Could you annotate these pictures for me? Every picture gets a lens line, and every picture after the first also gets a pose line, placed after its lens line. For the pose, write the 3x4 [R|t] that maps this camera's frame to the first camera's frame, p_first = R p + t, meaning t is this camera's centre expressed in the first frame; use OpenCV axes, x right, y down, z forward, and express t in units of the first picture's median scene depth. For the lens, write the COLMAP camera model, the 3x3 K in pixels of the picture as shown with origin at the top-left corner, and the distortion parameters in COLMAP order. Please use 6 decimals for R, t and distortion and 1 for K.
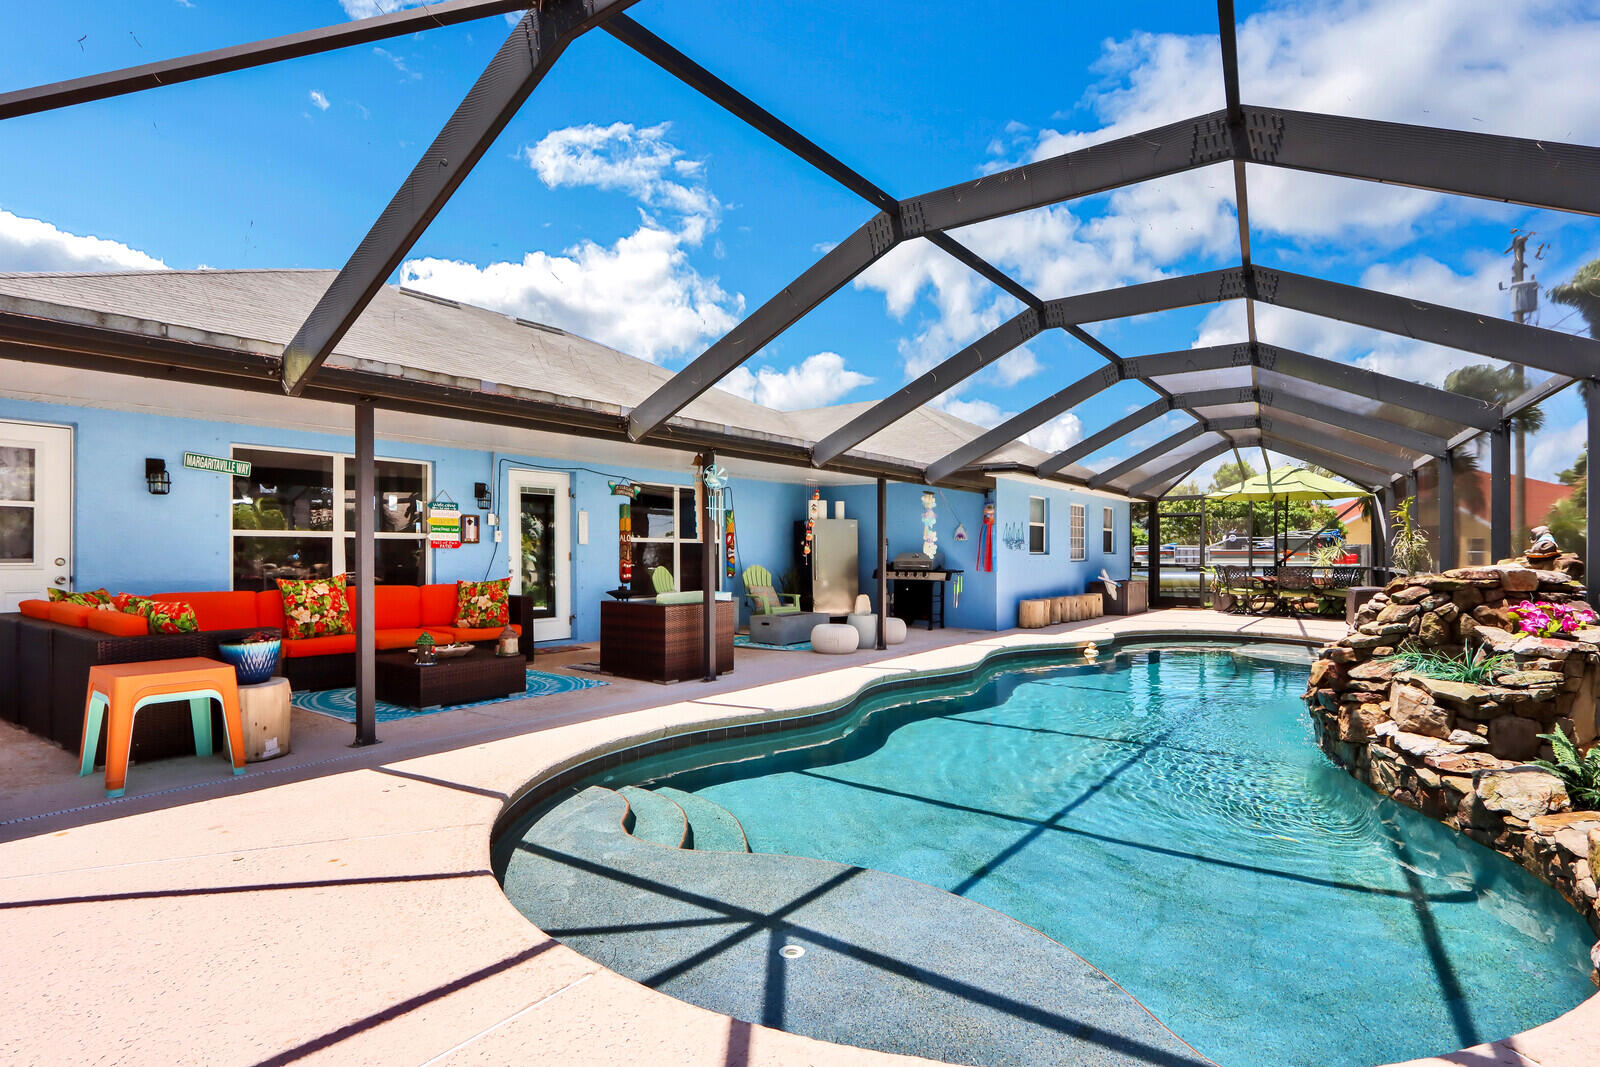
lens RADIAL K [[755.9, 0, 795.6], [0, 755.9, 542.3], [0, 0, 1]] dist [0.002162, 0.000277]
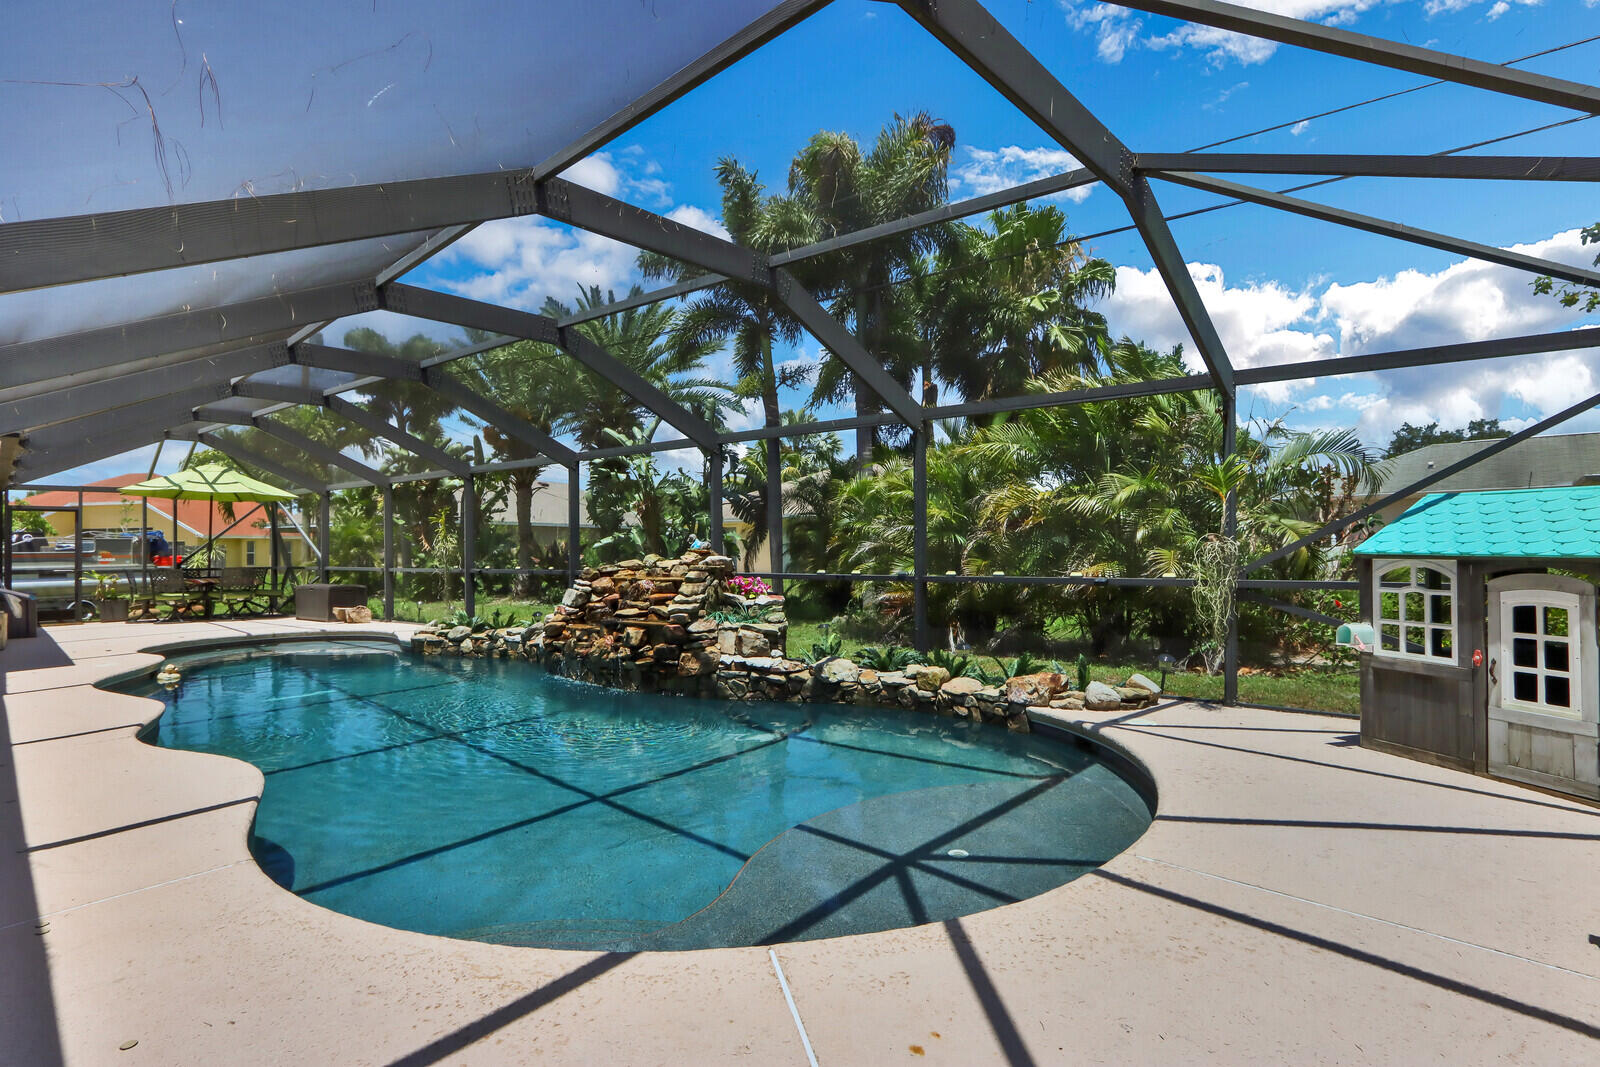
lens RADIAL K [[755.9, 0, 794.8], [0, 755.9, 539.5], [0, 0, 1]] dist [0.002162, 0.000277]
pose [[0.135572, 0.021422, 0.990536, -0.966932], [-0.013430, 0.999714, -0.019783, 0.031402], [-0.990676, -0.010621, 0.135821, 0.814039]]
